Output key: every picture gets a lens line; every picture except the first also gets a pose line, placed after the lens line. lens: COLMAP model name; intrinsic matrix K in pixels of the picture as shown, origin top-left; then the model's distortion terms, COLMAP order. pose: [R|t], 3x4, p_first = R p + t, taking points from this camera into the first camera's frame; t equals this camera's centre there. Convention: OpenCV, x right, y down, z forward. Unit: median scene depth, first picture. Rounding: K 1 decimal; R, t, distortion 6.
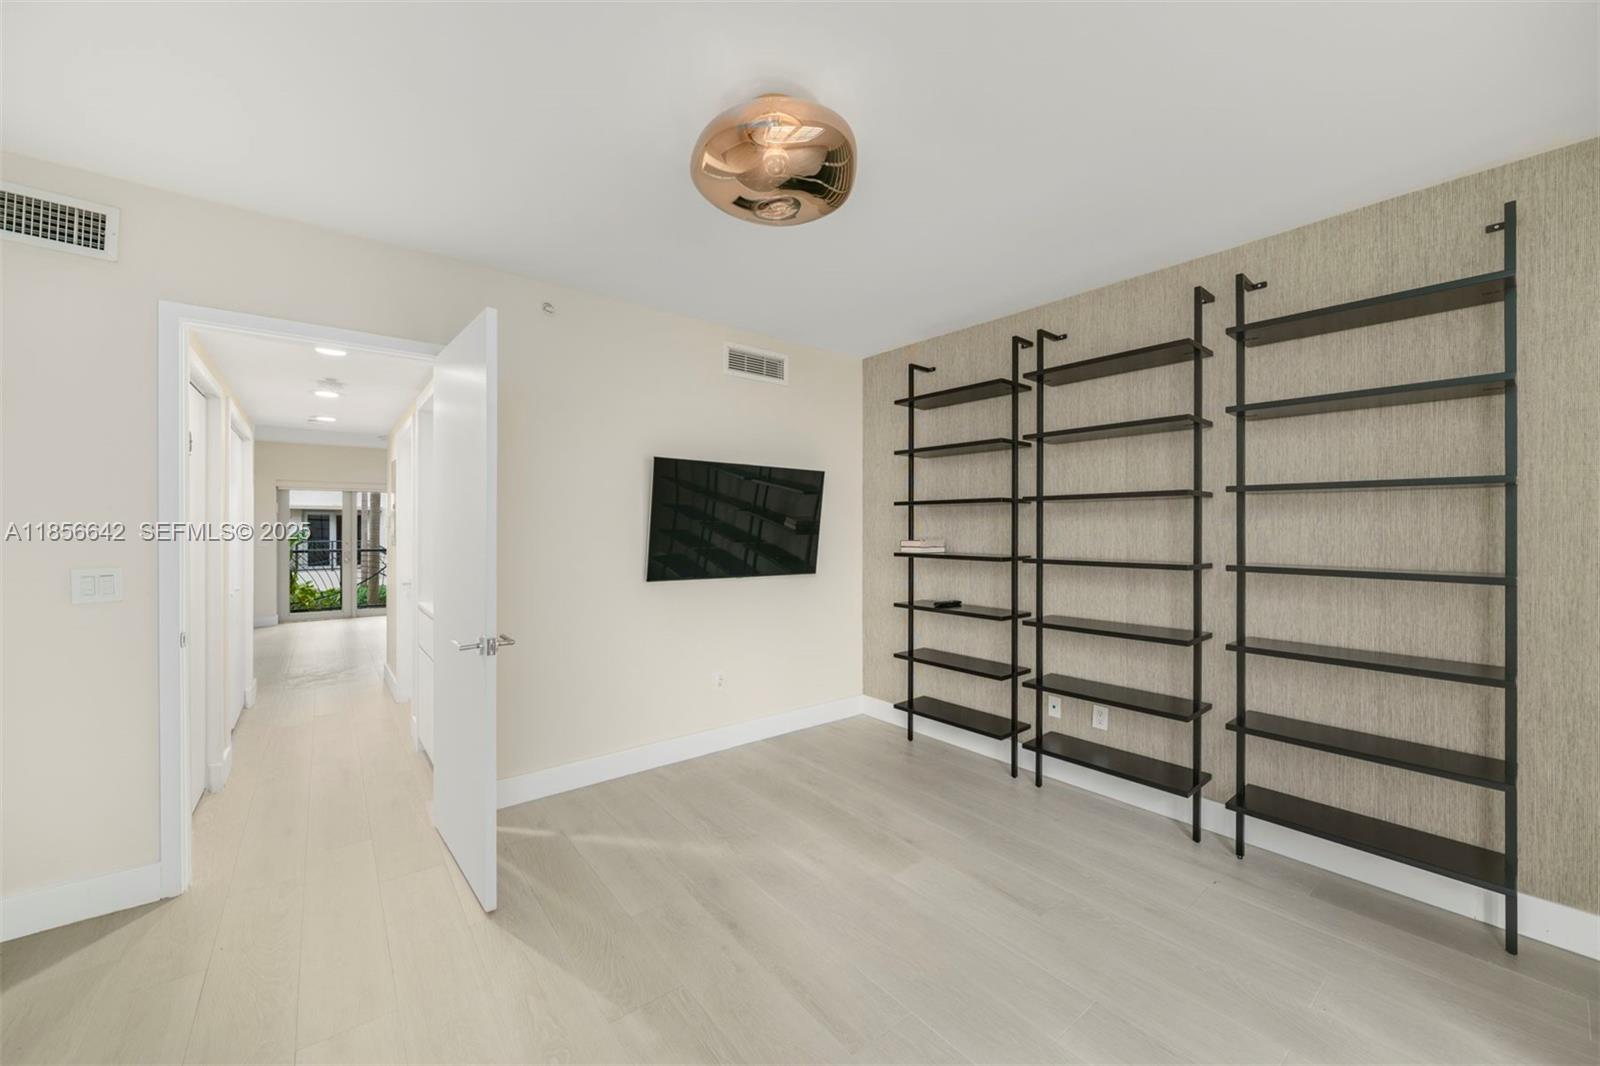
lens RADIAL K [[597.9, 0, 799.9], [0, 597.9, 527.1], [0, 0, 1]] dist [-0.026144, -0.000141]
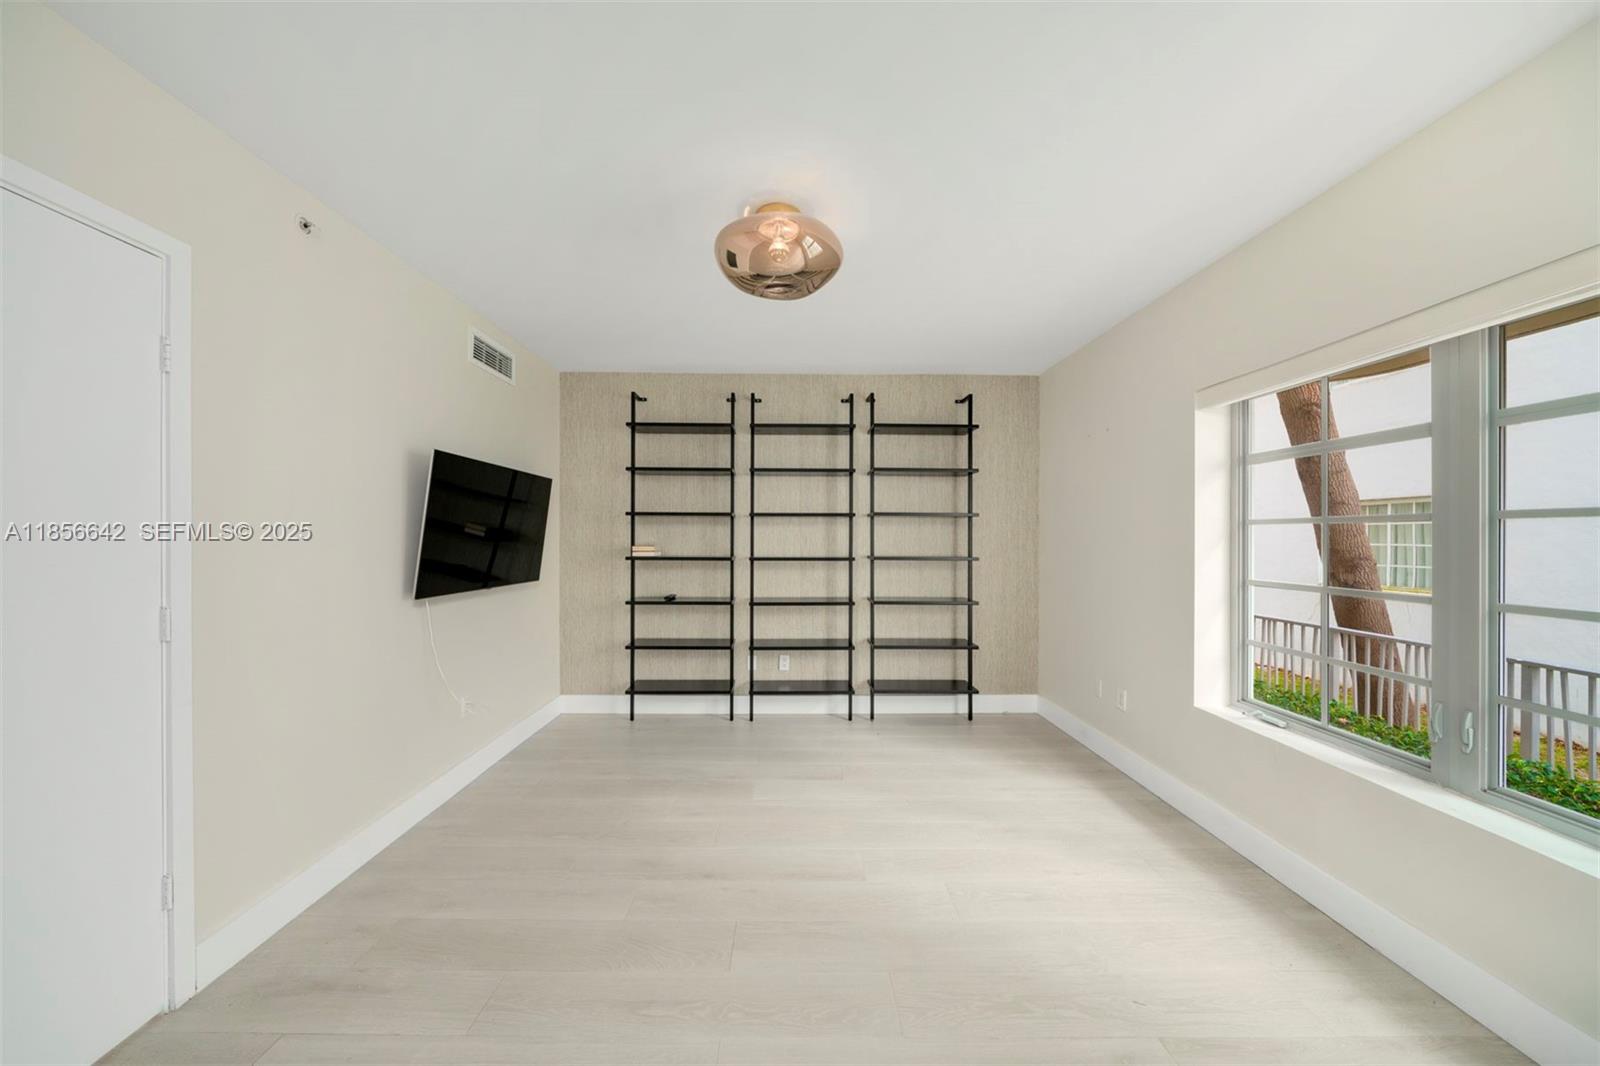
lens RADIAL K [[541.5, 0, 800.0], [0, 541.5, 533.0], [0, 0, 1]] dist [-0.020266, -0.000021]
pose [[0.616601, 0.006174, 0.787251, -0.517758], [-0.004244, 0.999981, -0.004518, 0.001151], [-0.787264, -0.000555, 0.616616, 0.125998]]
